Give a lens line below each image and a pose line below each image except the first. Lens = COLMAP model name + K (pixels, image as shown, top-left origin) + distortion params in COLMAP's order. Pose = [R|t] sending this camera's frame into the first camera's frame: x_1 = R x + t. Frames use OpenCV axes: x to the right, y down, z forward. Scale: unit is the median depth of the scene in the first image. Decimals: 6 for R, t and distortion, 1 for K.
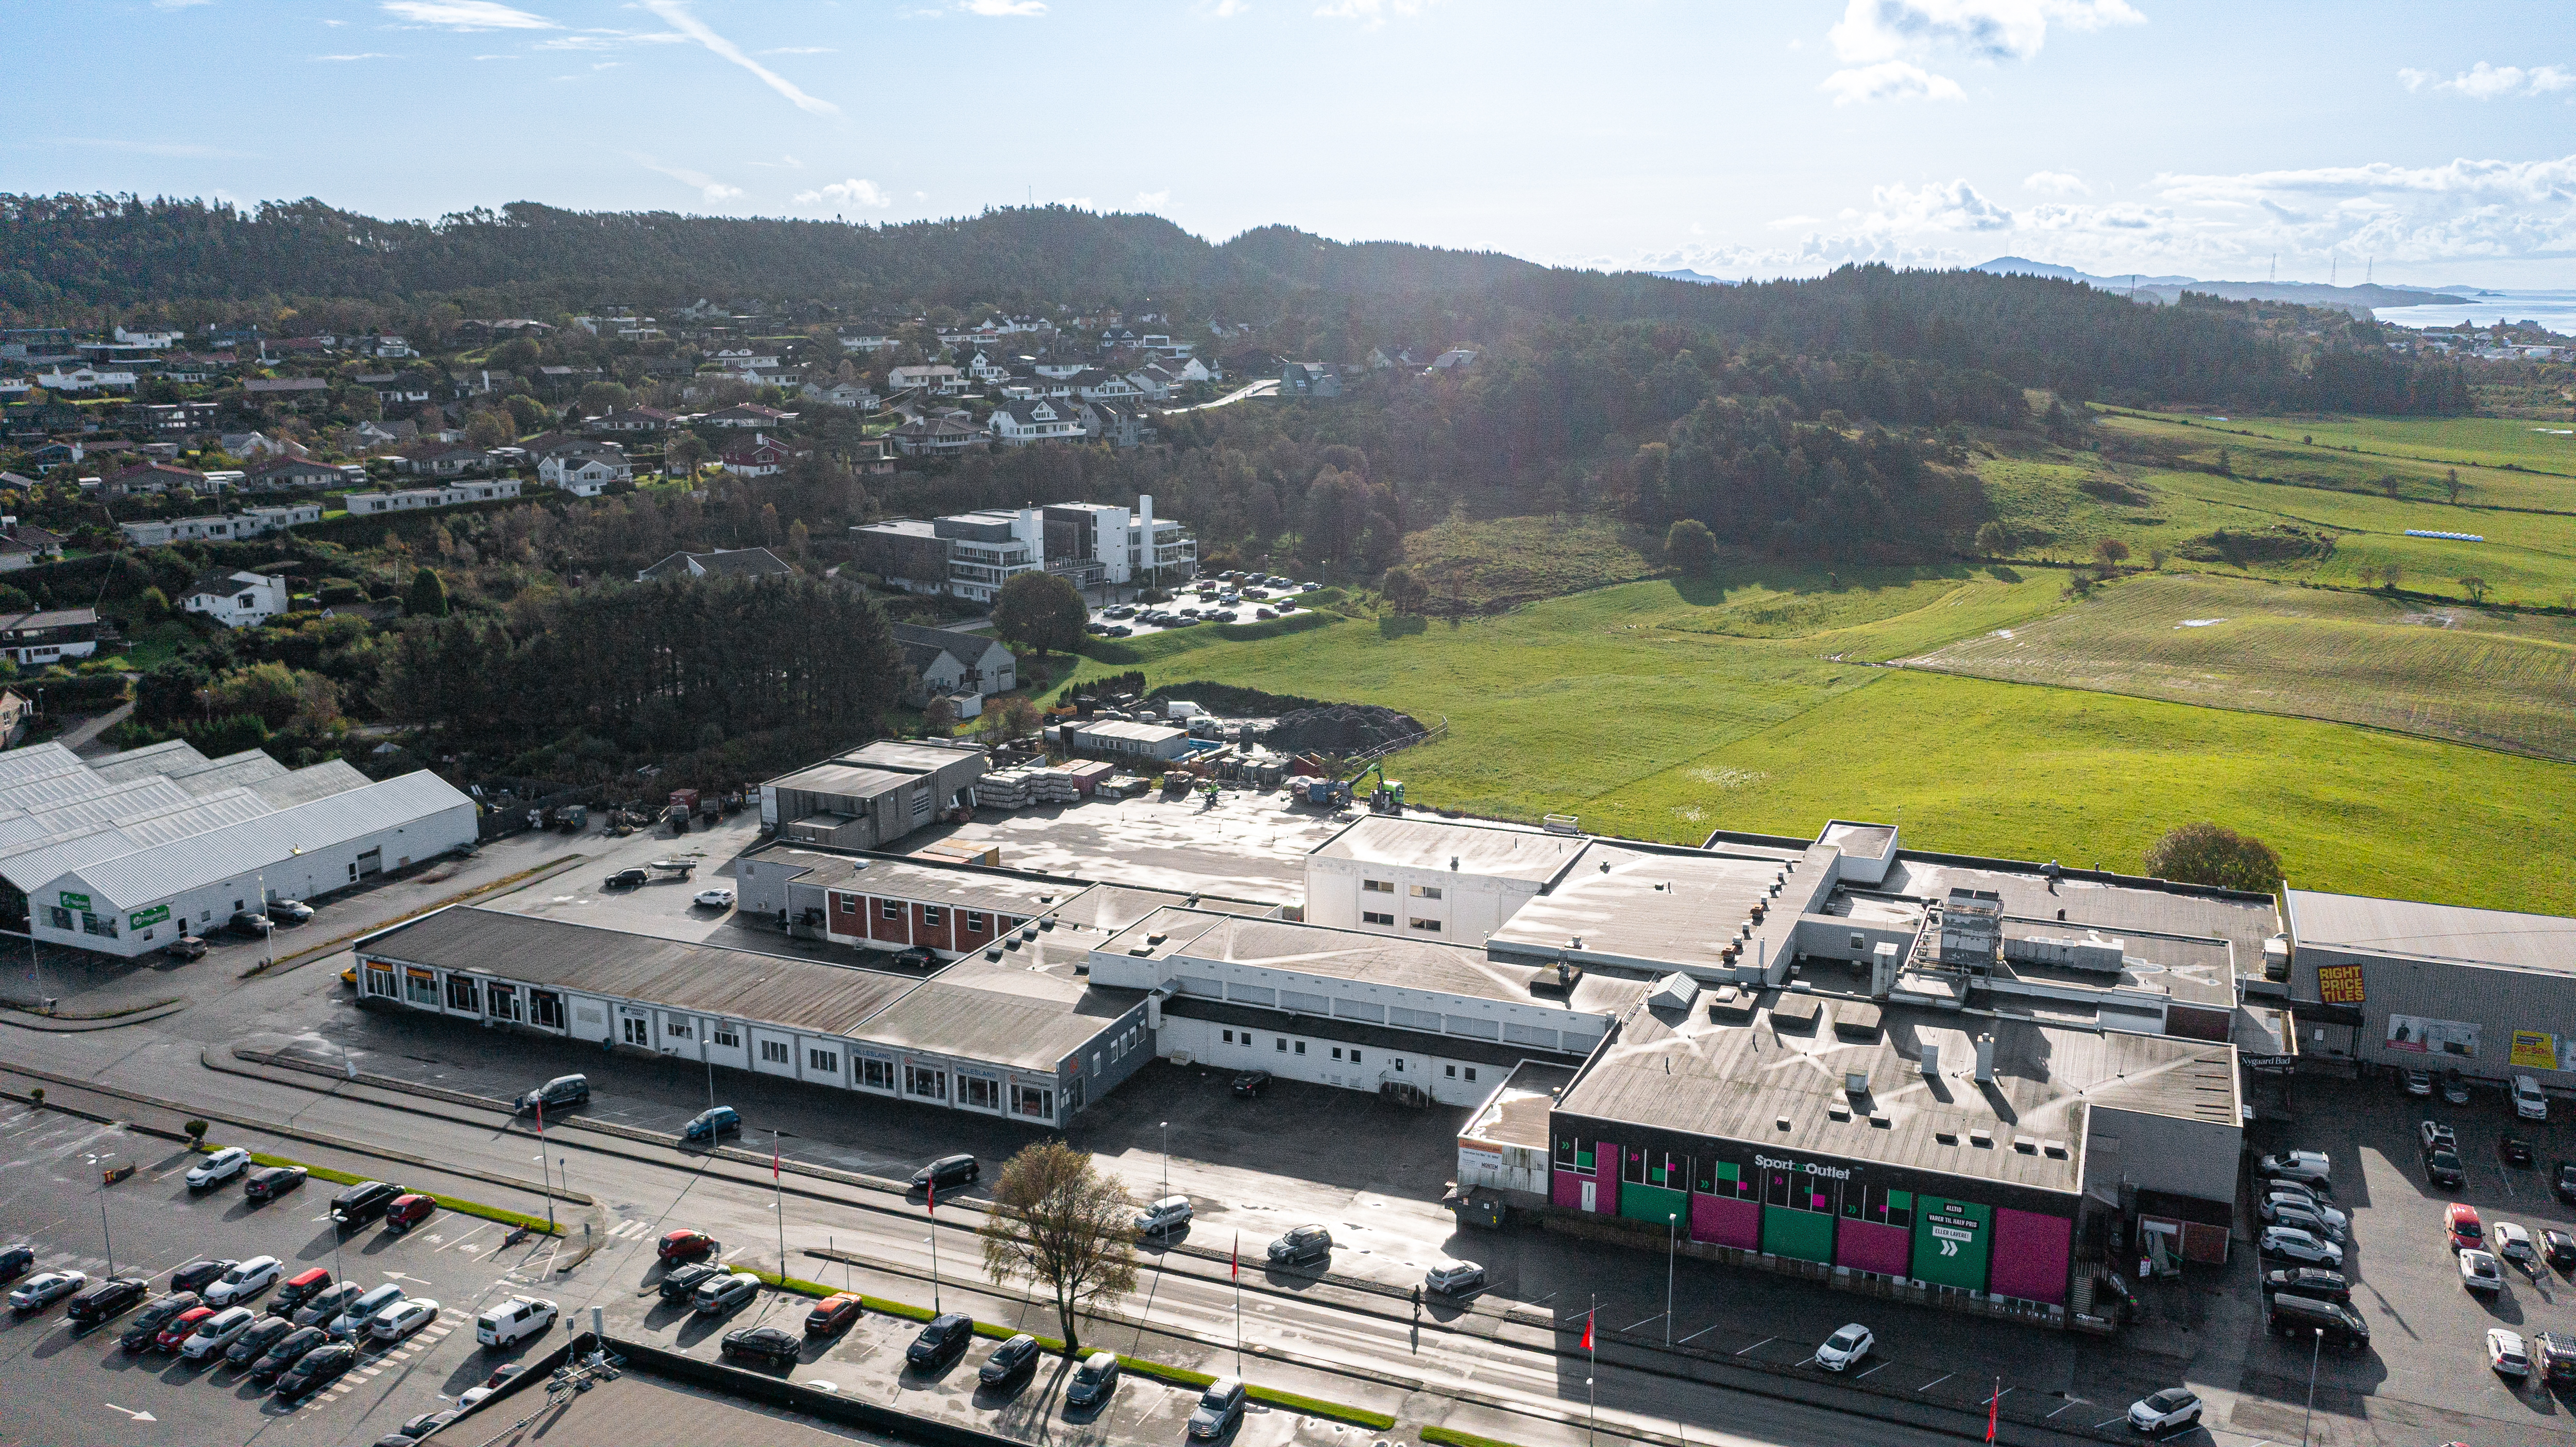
lens RADIAL K [[2023.8, 0, 1307.1], [0, 2023.8, 729.0], [0, 0, 1]] dist [-0.025960, 0.003963]
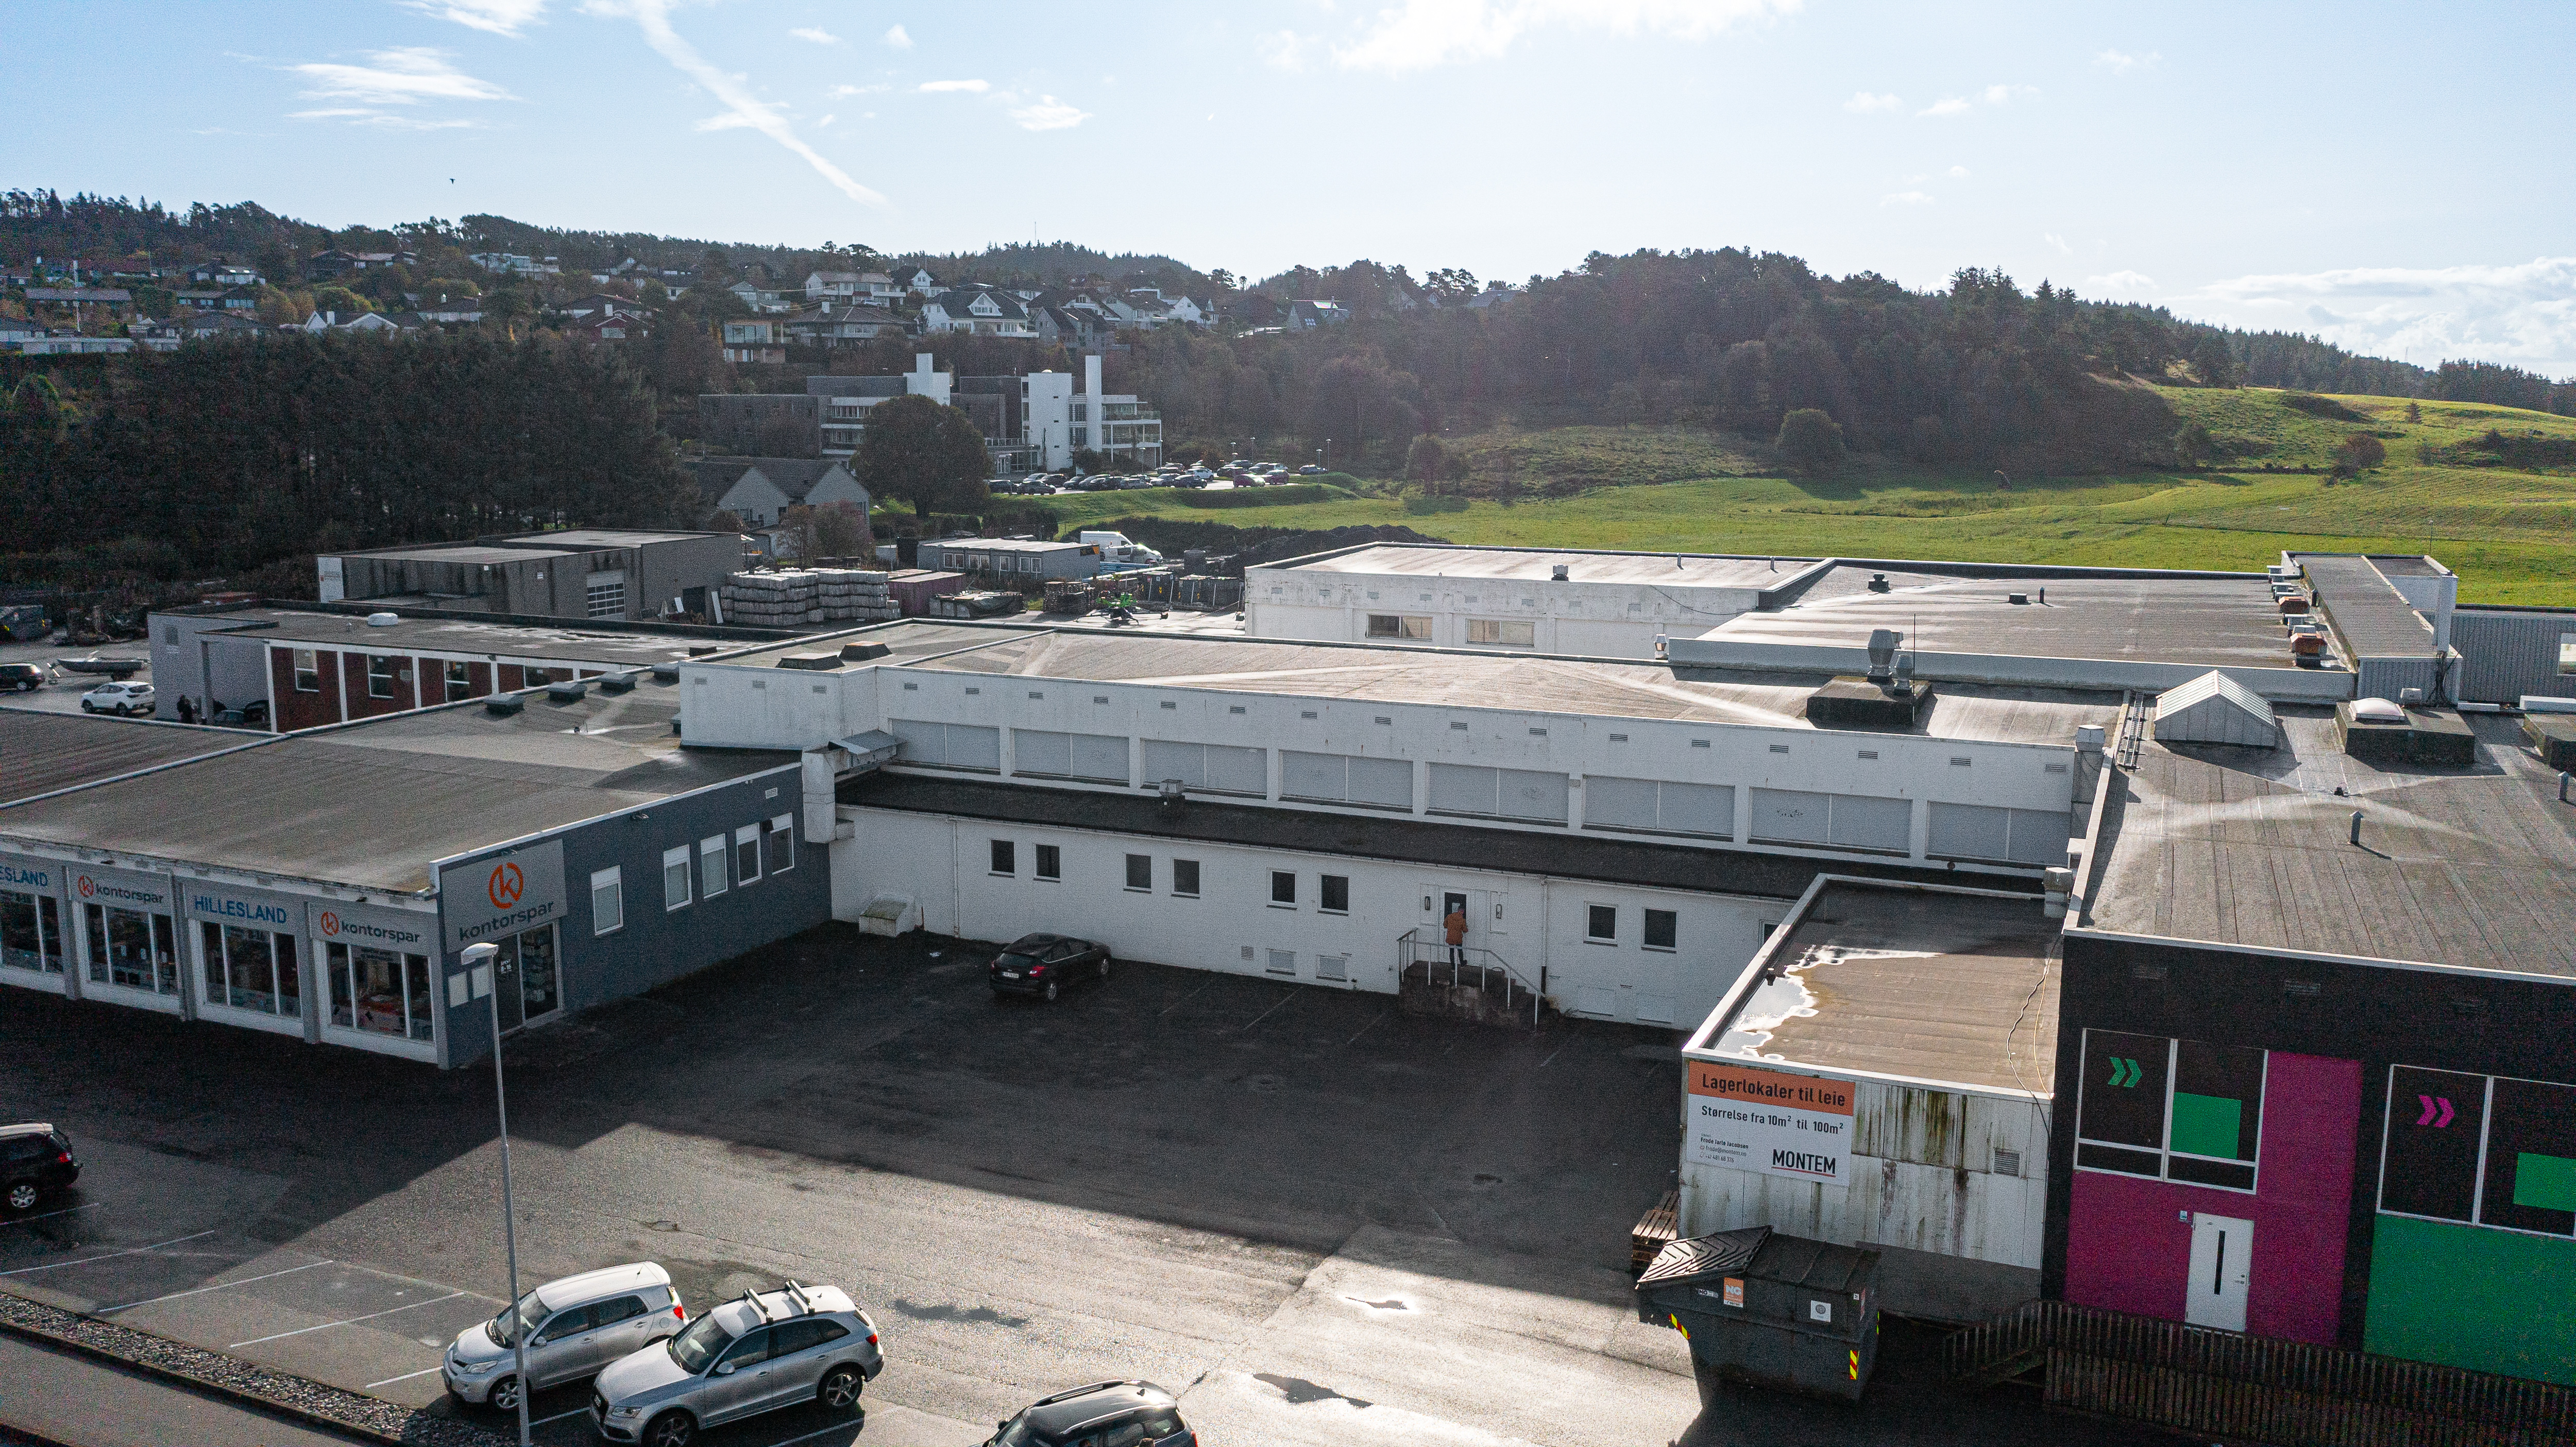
lens RADIAL K [[2023.8, 0, 1267.3], [0, 2023.8, 714.2], [0, 0, 1]] dist [-0.025960, 0.003963]
pose [[0.999459, -0.002236, -0.032823, 0.023449], [0.000386, 0.998417, -0.056242, 0.146941], [0.032897, 0.056199, 0.997877, 0.620980]]
